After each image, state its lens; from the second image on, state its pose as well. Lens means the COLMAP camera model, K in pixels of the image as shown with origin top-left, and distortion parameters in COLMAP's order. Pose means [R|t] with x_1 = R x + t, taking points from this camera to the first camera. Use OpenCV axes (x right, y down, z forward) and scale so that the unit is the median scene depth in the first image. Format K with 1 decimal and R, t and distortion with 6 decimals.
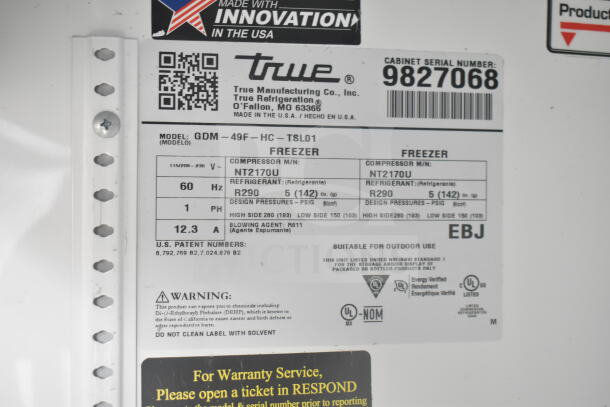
lens RADIAL K [[898.5, 0, 305.1], [0, 898.5, 204.1], [0, 0, 1]] dist [-0.036513, 0.000000]
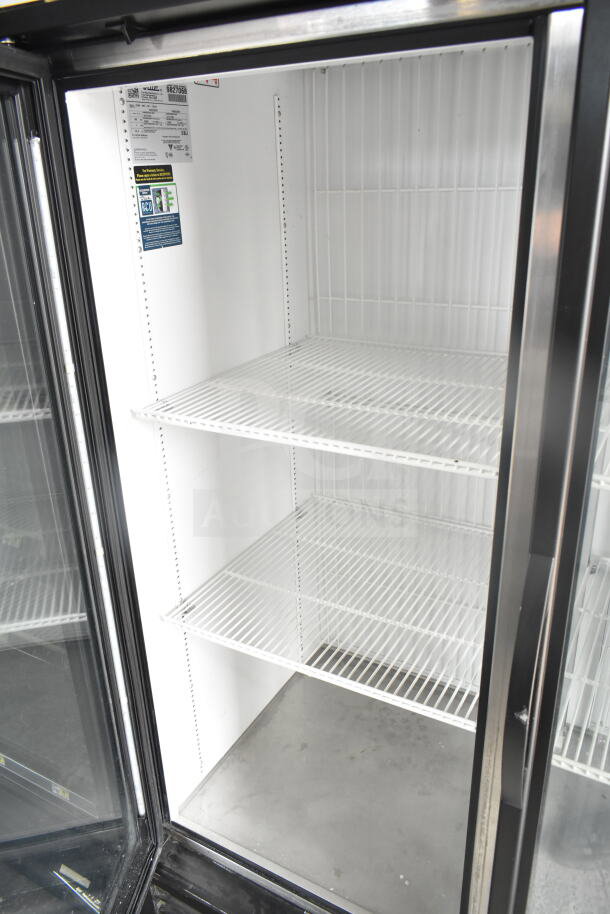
lens RADIAL K [[708.4, 0, 301.5], [0, 708.4, 454.8], [0, 0, 1]] dist [0.061143, 0.001837]
pose [[0.684173, -0.302097, 0.663811, -2.154952], [0.029294, 0.920827, 0.388870, 0.127542], [-0.728731, -0.246609, 0.638854, -1.926231]]
